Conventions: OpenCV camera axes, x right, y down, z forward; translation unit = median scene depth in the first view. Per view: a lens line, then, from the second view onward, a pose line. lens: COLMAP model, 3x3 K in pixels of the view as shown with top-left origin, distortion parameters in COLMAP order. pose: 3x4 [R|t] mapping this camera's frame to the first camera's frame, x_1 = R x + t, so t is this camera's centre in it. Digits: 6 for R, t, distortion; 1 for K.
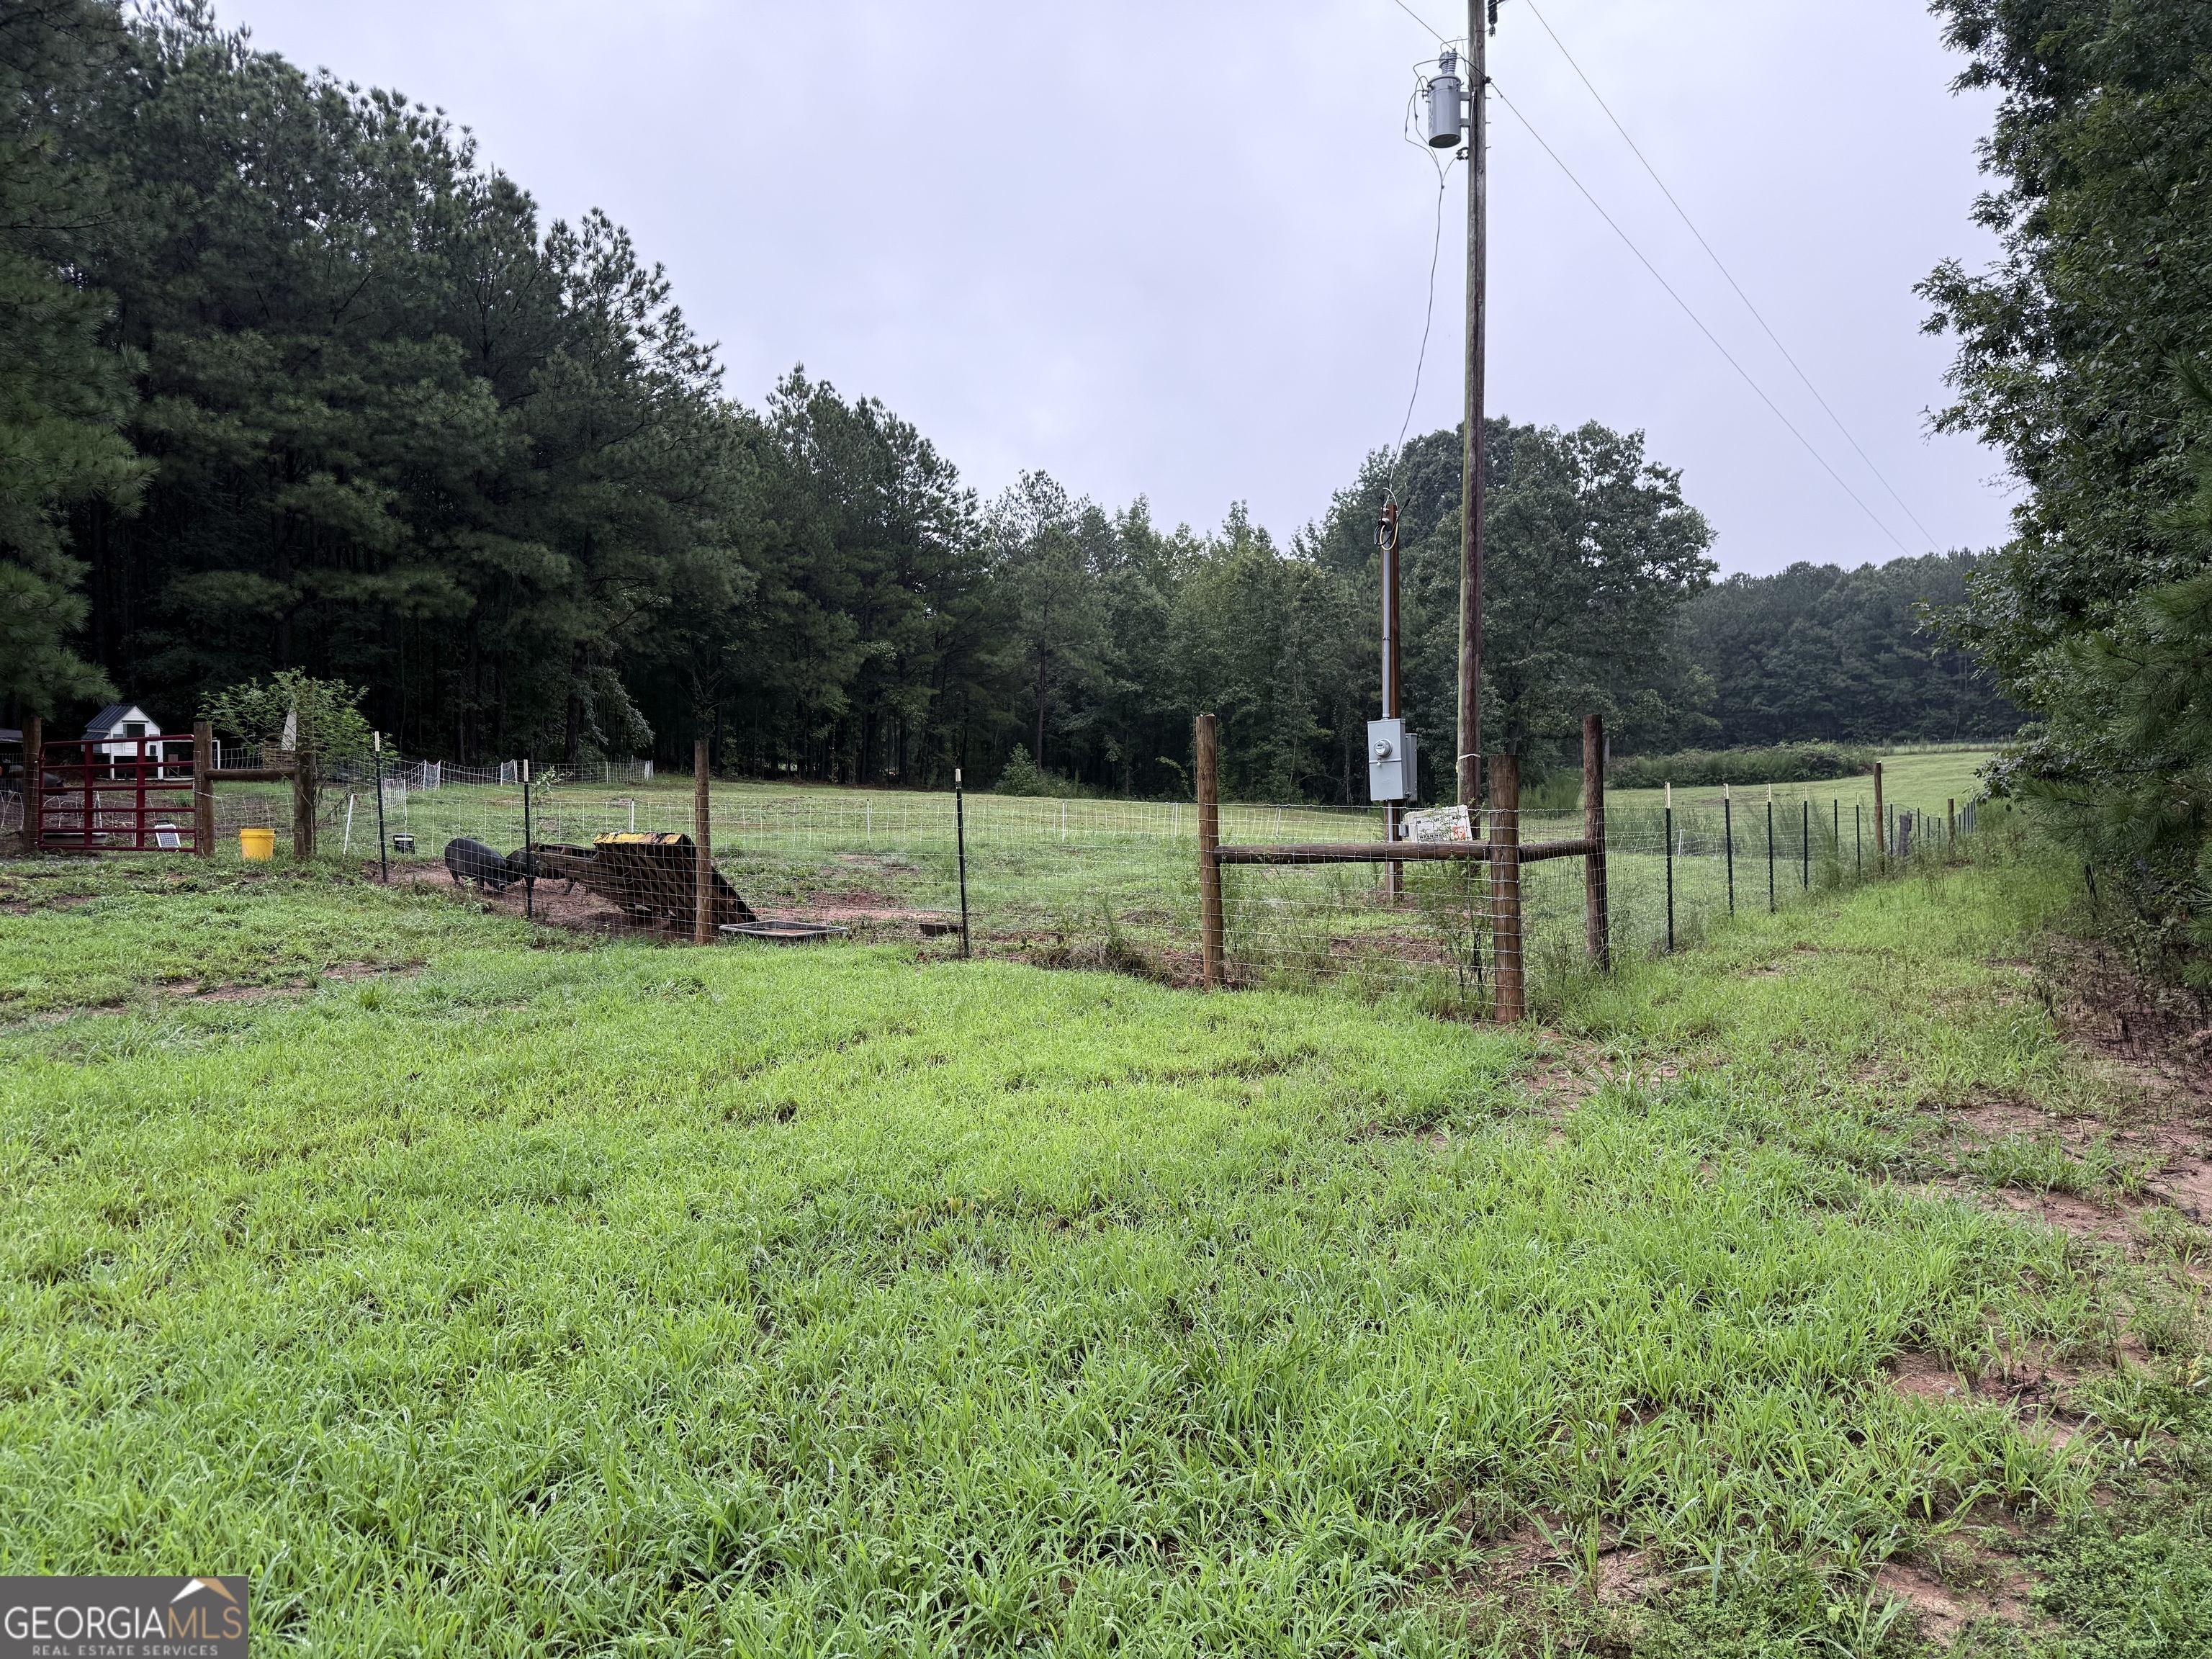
lens RADIAL K [[1593.9, 0, 1105.5], [0, 1593.9, 828.9], [0, 0, 1]] dist [0.010589, -0.002249]
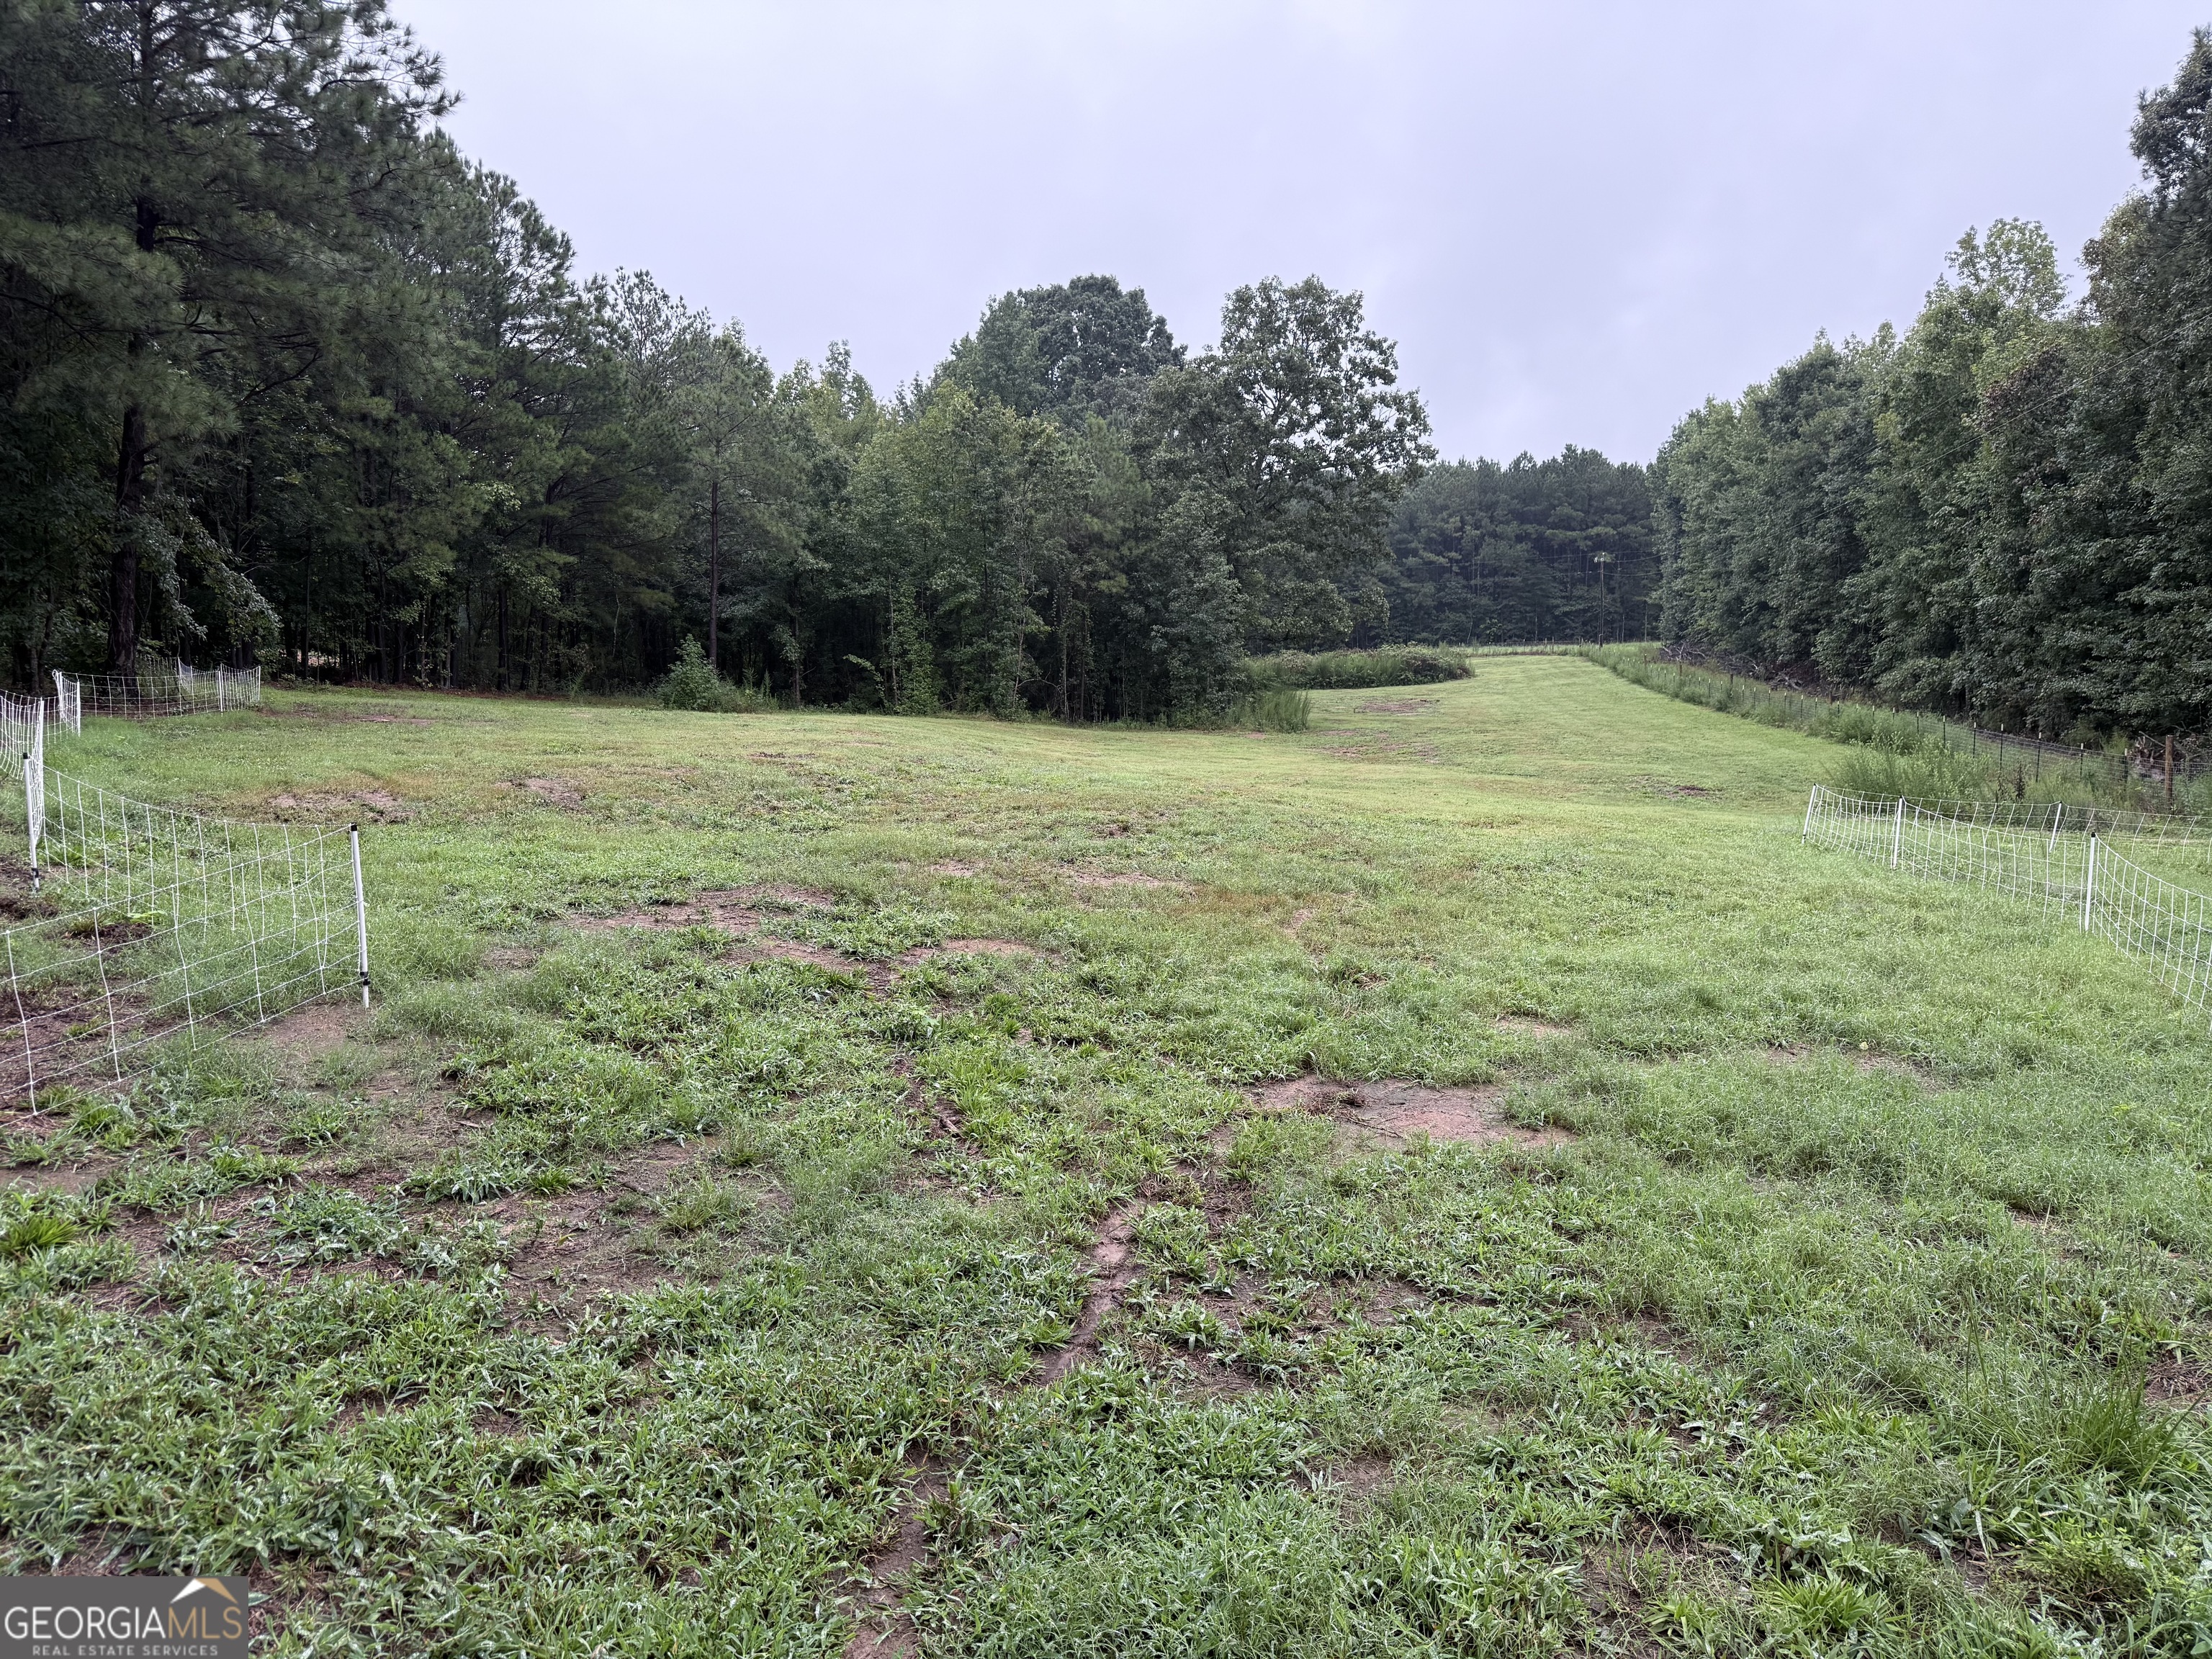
lens RADIAL K [[1593.9, 0, 1105.4], [0, 1593.9, 829.0], [0, 0, 1]] dist [0.010589, -0.002249]
pose [[0.933271, -0.021618, 0.358522, -0.130553], [-0.004561, 0.997393, 0.072015, -0.016851], [-0.359144, -0.068845, 0.930740, 0.221585]]
